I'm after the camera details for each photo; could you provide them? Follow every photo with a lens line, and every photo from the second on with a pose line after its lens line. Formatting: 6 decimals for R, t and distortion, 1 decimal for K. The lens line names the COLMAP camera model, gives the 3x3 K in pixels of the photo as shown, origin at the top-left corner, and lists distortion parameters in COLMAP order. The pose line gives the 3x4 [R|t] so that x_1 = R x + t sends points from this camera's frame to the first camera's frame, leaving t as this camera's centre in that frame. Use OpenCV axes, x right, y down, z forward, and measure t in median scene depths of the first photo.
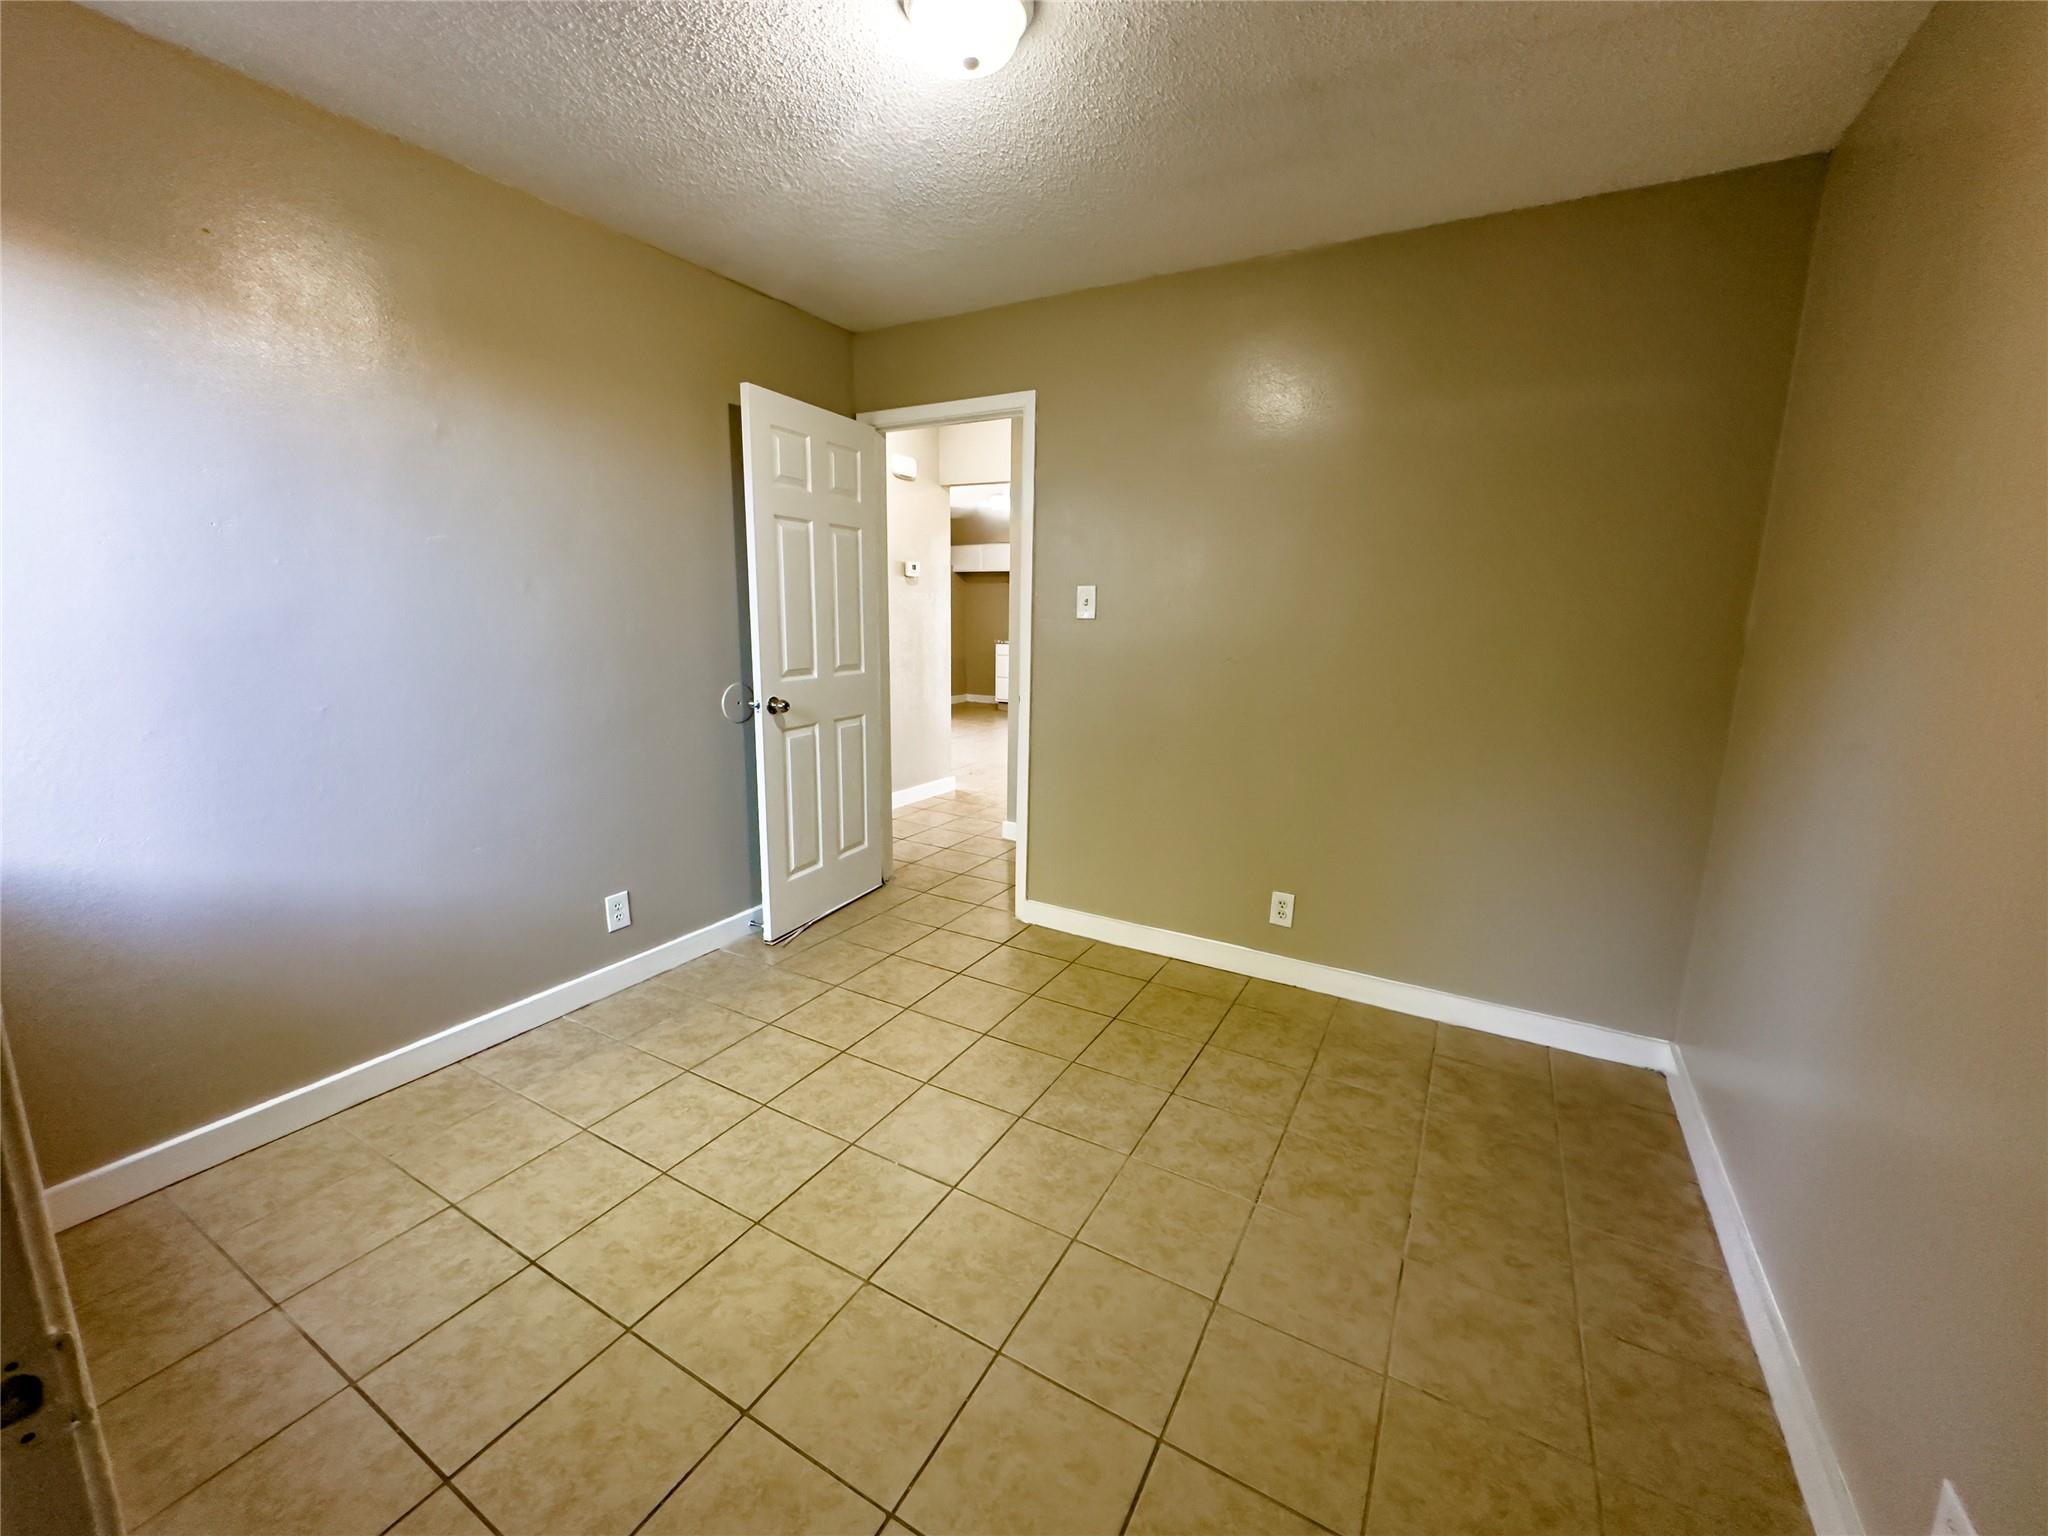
lens RADIAL K [[819.0, 0, 1023.9], [0, 819.0, 765.6], [0, 0, 1]] dist [0.000853, 0.000148]
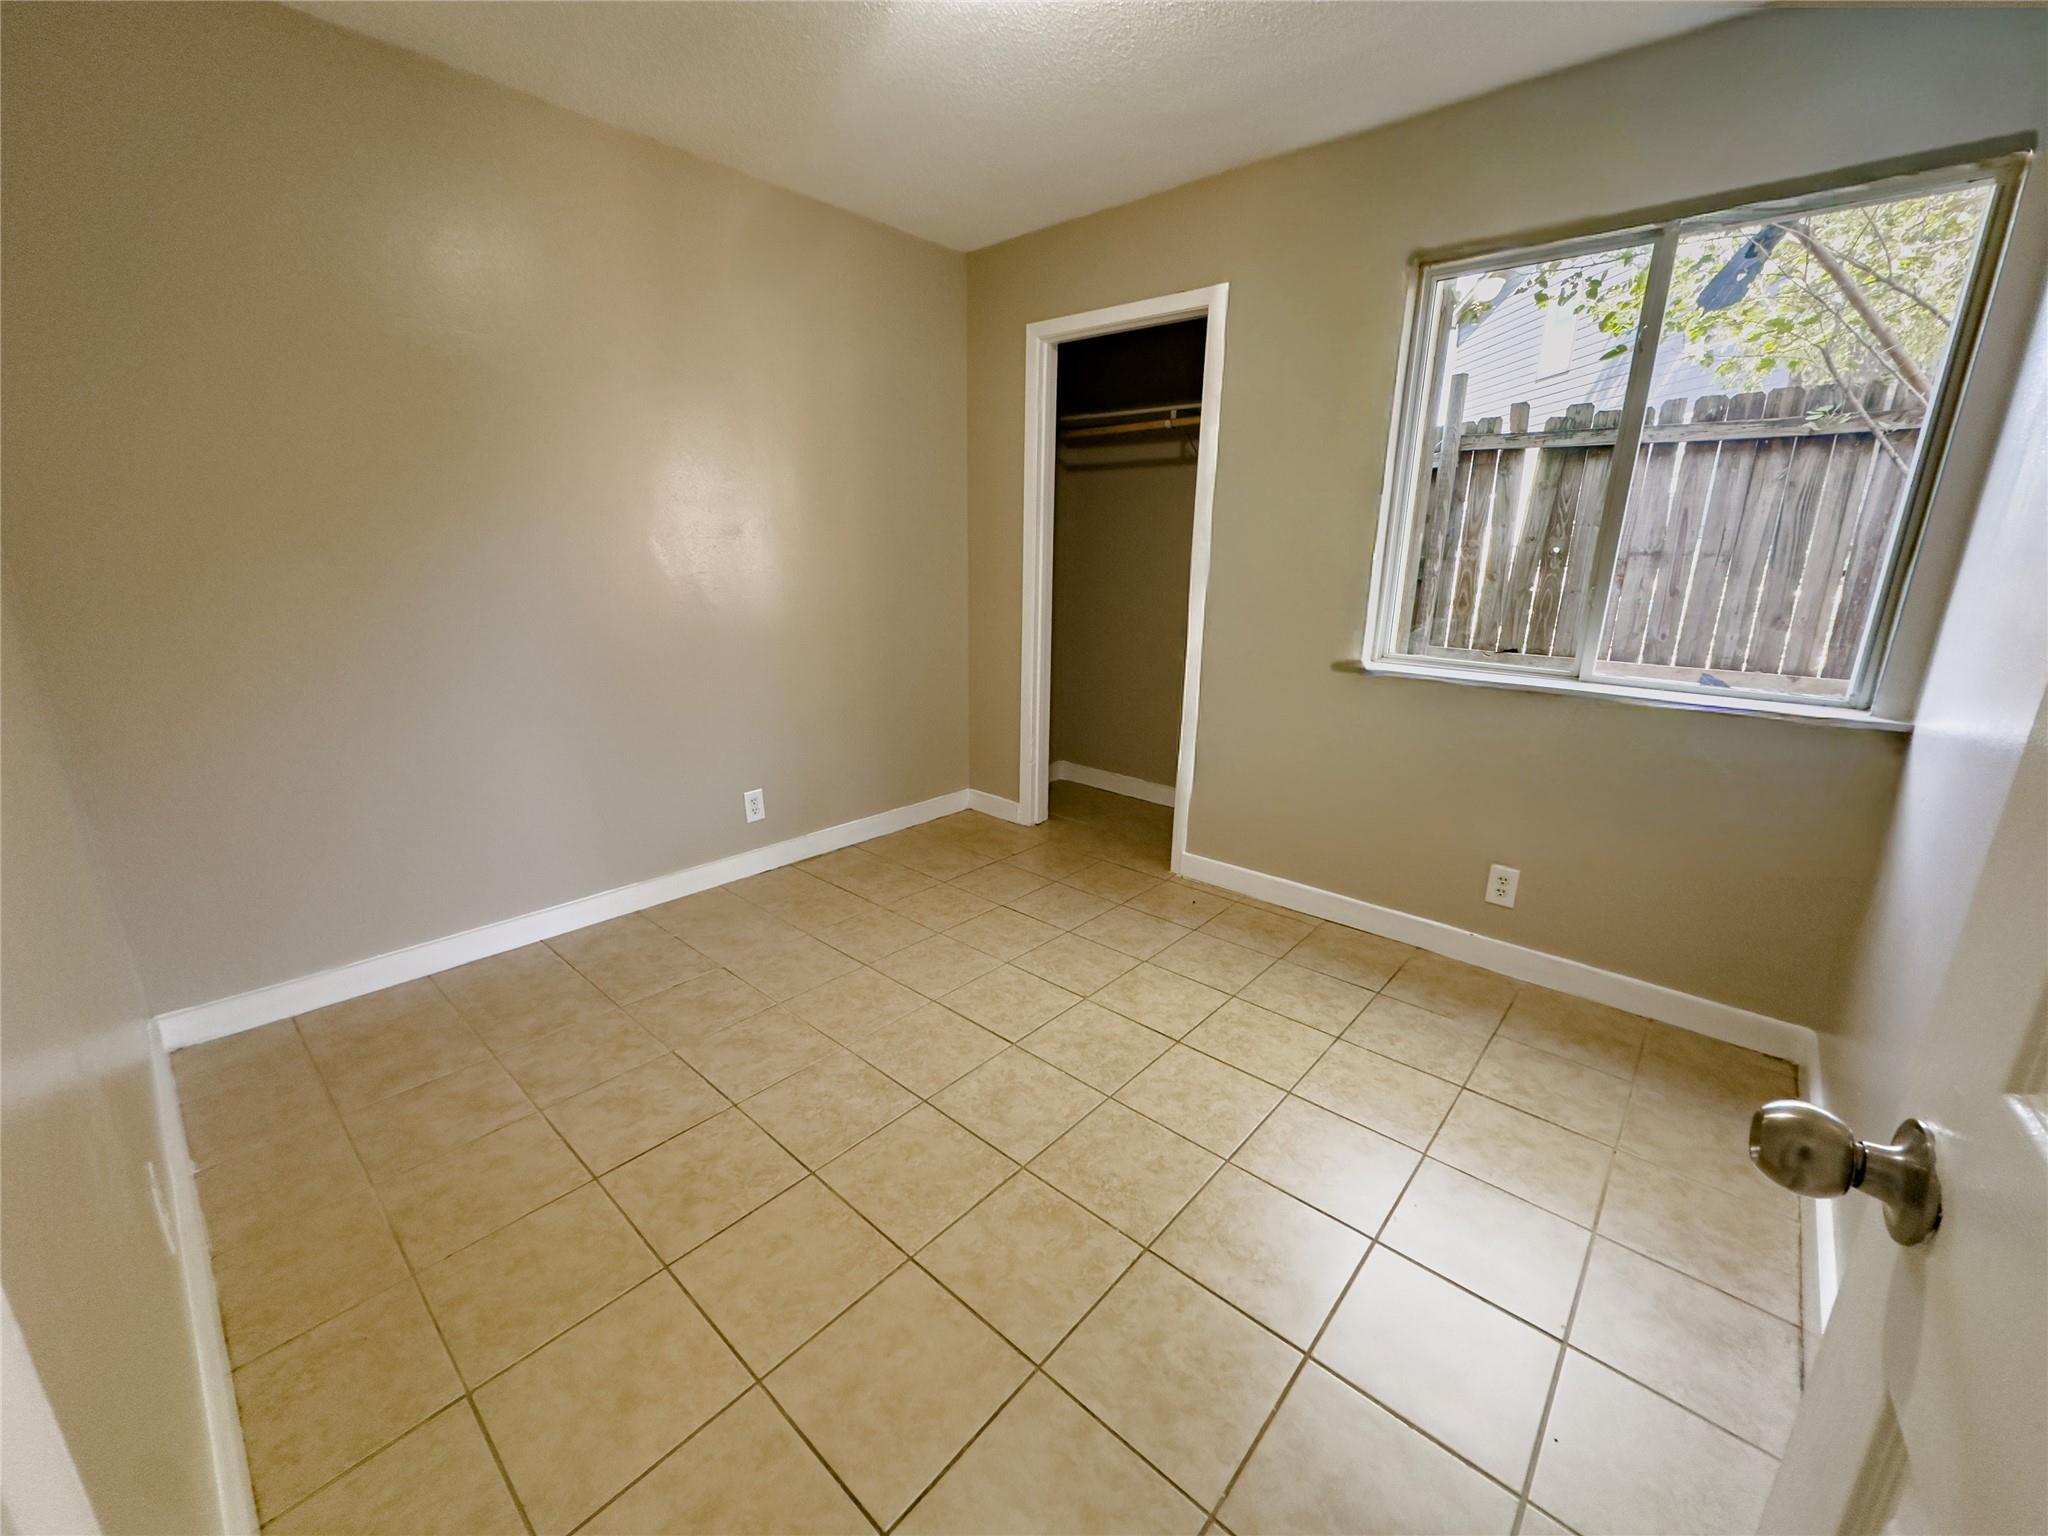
lens RADIAL K [[819.0, 0, 1023.6], [0, 819.0, 765.4], [0, 0, 1]] dist [0.000853, 0.000148]
pose [[-0.977950, -0.083740, 0.191317, -0.273859], [0.010418, 0.895388, 0.445165, -0.320227], [-0.208581, 0.437342, -0.874772, 1.761259]]
